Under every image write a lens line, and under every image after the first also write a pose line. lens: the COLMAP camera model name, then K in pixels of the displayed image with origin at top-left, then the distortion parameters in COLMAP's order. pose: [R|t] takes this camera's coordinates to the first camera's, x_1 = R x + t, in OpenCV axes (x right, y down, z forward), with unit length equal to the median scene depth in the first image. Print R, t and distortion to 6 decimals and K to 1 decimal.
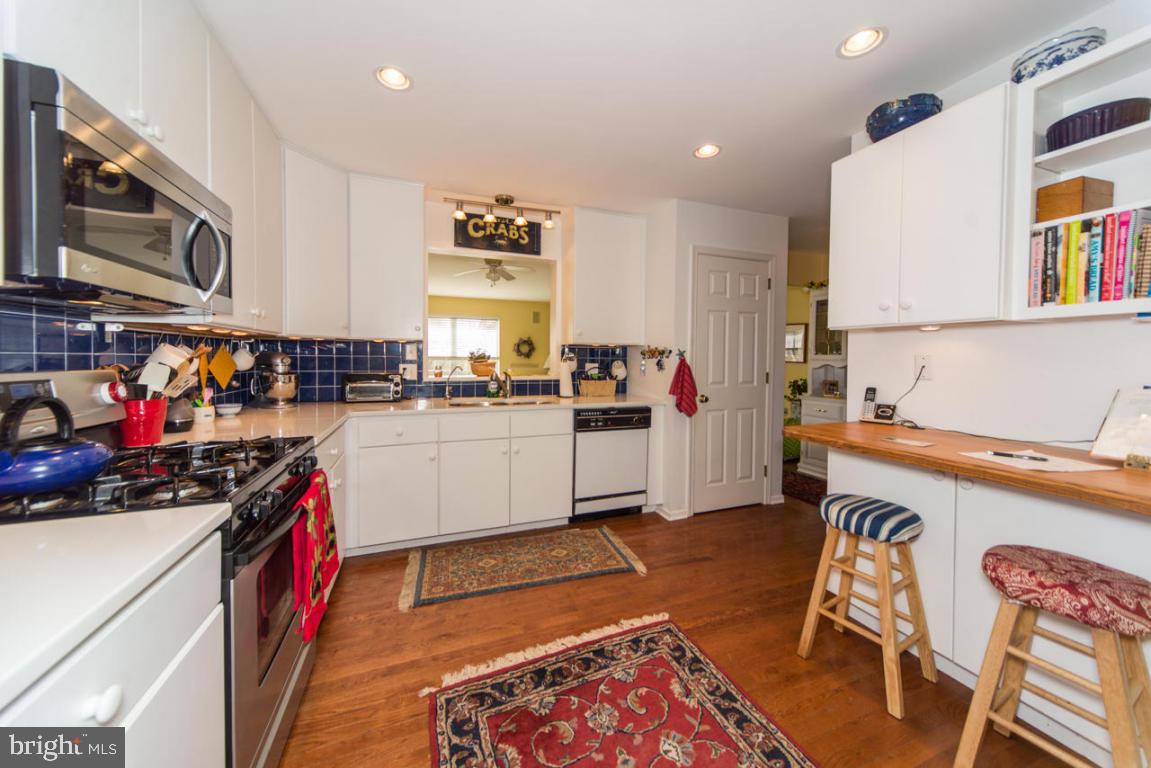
lens RADIAL K [[402.3, 0, 570.4], [0, 402.3, 366.2], [0, 0, 1]] dist [0.009417, -0.001315]
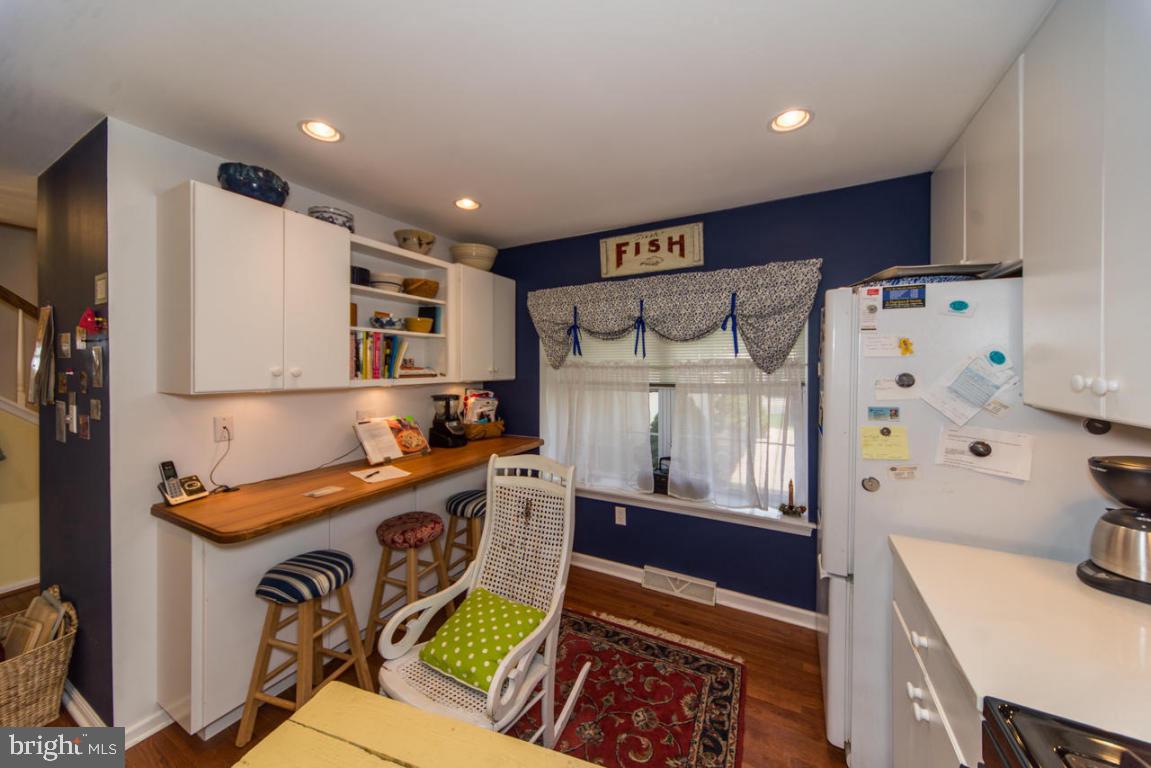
lens RADIAL K [[402.3, 0, 576.7], [0, 402.3, 365.8], [0, 0, 1]] dist [0.009417, -0.001315]
pose [[-0.655693, -0.005238, 0.755009, -0.433512], [0.011777, 0.999783, 0.017164, -0.155506], [-0.754936, 0.020146, -0.655489, 0.982994]]
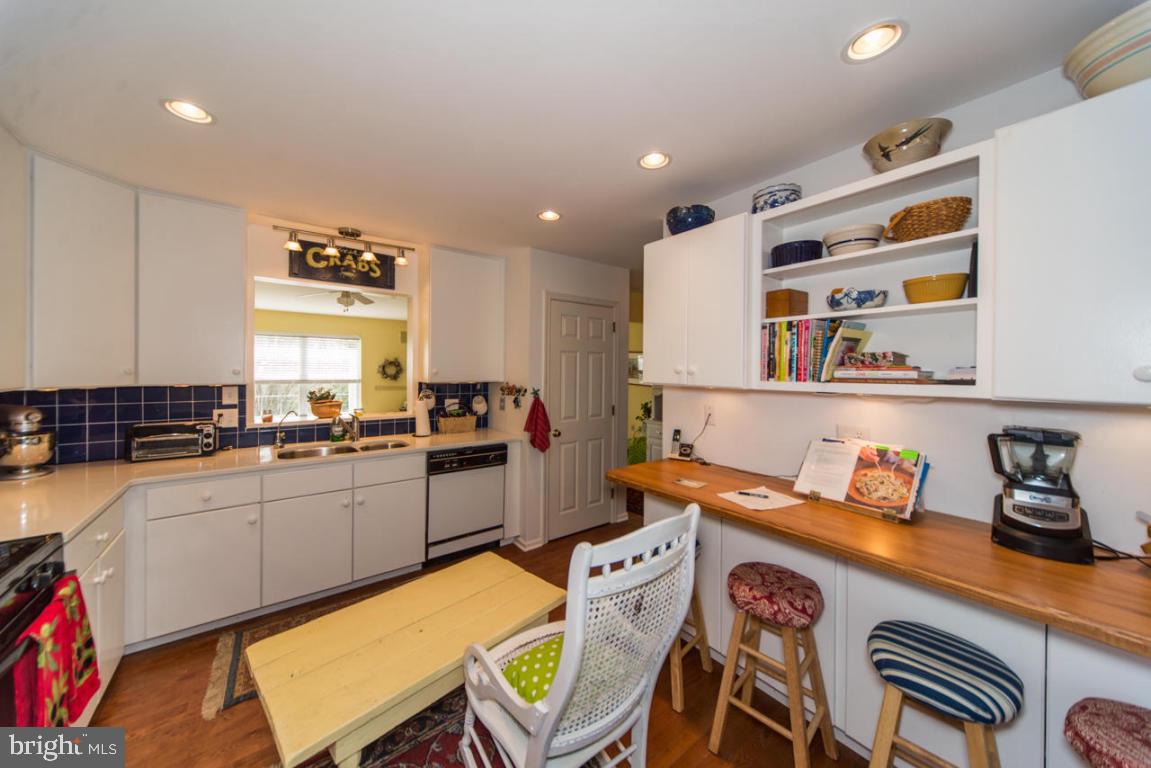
lens RADIAL K [[402.3, 0, 570.8], [0, 402.3, 371.8], [0, 0, 1]] dist [0.009417, -0.001315]
pose [[0.959502, -0.001556, 0.281696, 0.105878], [0.004958, 0.999923, -0.011361, -0.118189], [-0.281657, 0.012298, 0.959436, -0.077316]]
